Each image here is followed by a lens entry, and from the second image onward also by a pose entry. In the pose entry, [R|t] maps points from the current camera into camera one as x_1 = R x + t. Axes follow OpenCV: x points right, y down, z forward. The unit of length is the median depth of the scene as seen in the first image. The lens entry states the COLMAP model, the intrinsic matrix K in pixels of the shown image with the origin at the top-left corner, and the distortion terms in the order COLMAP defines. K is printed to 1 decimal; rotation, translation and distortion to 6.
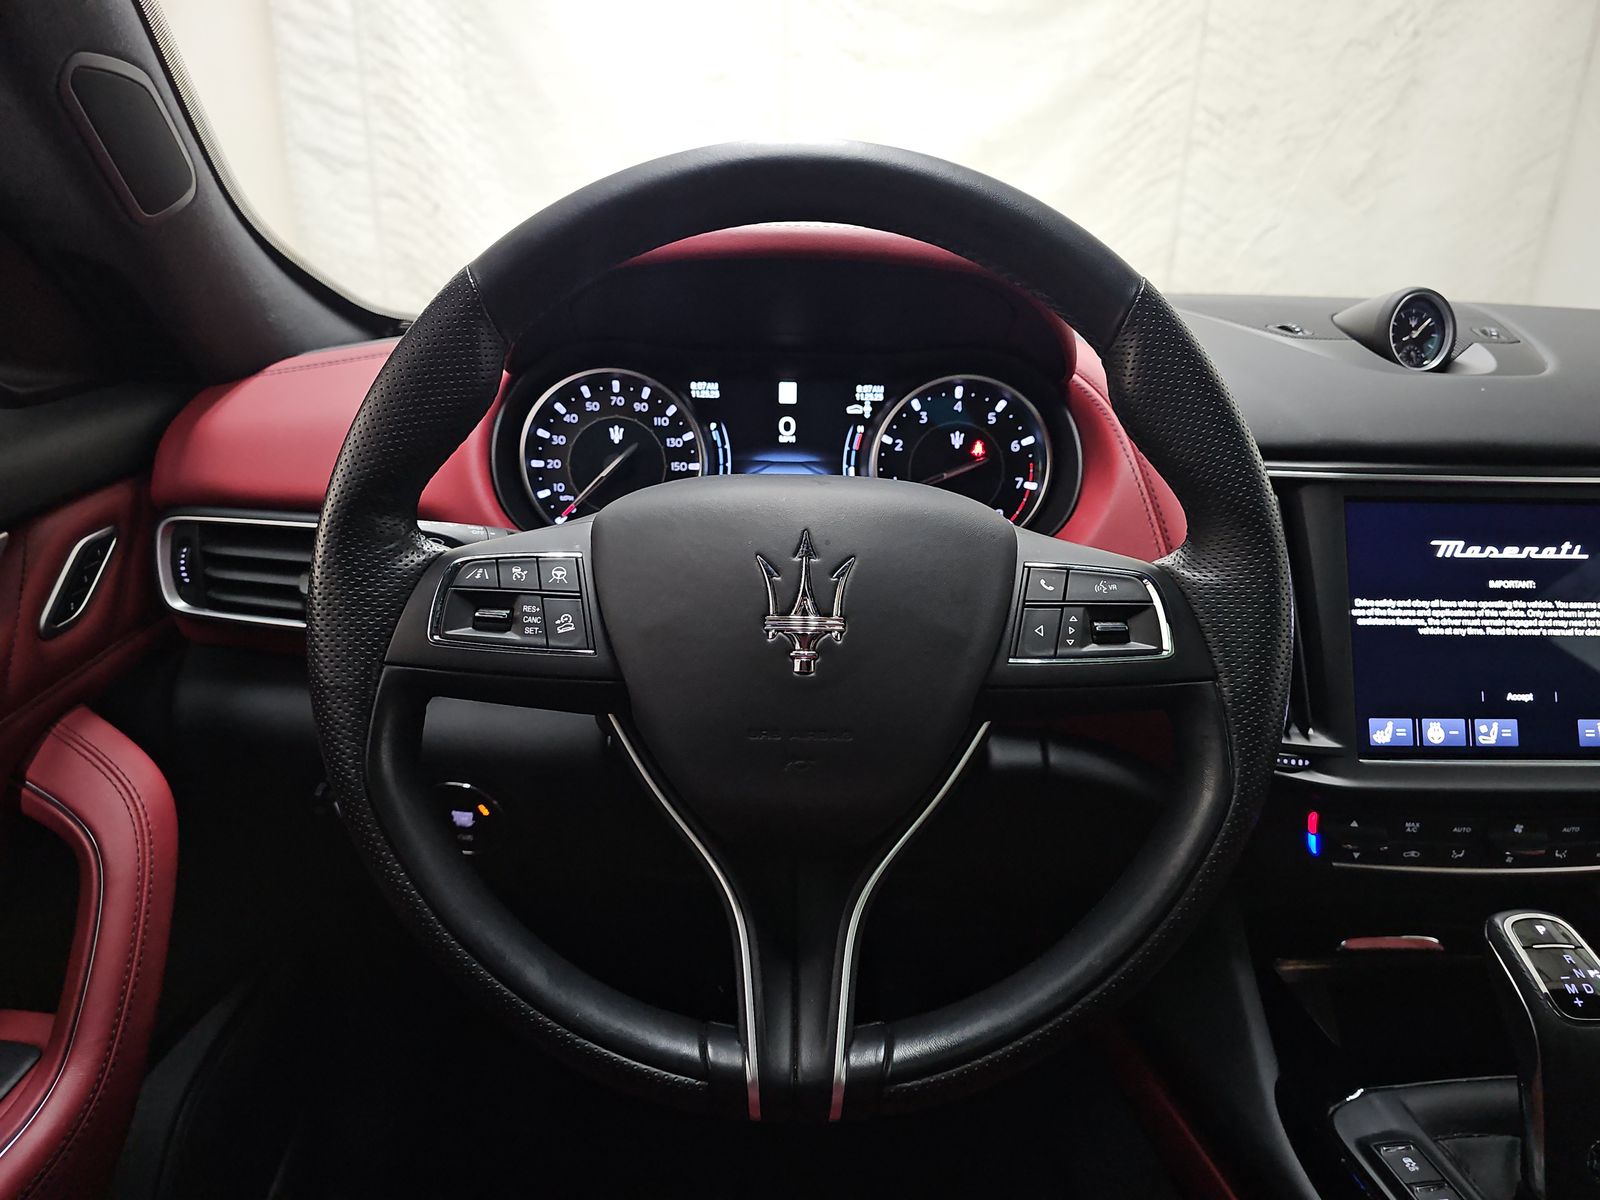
lens RADIAL K [[1051.5, 0, 806.0], [0, 1051.5, 611.9], [0, 0, 1]] dist [0.038734, -0.035128]
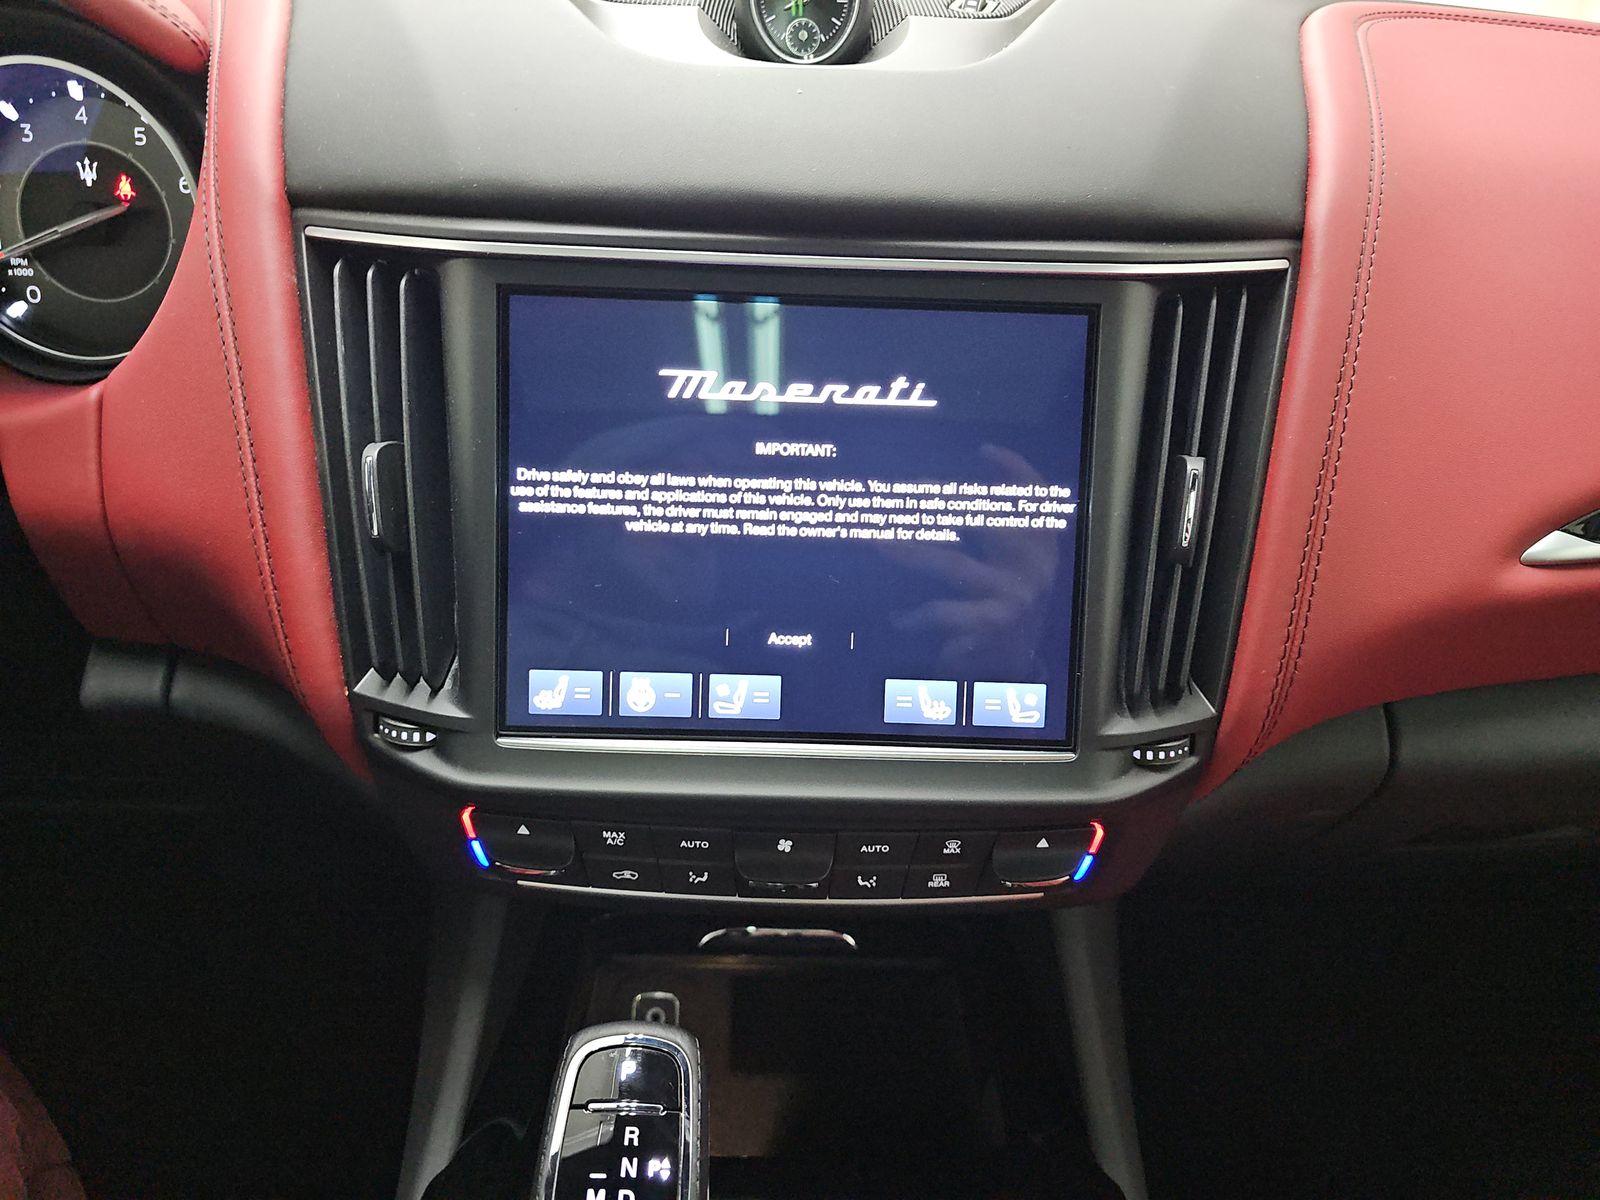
lens RADIAL K [[1051.5, 0, 800.4], [0, 1051.5, 593.2], [0, 0, 1]] dist [0.038734, -0.035128]
pose [[0.999021, 0.030922, -0.031623, 0.691217], [-0.024327, 0.981286, 0.191013, -0.059080], [0.036938, -0.190057, 0.981078, 0.420222]]
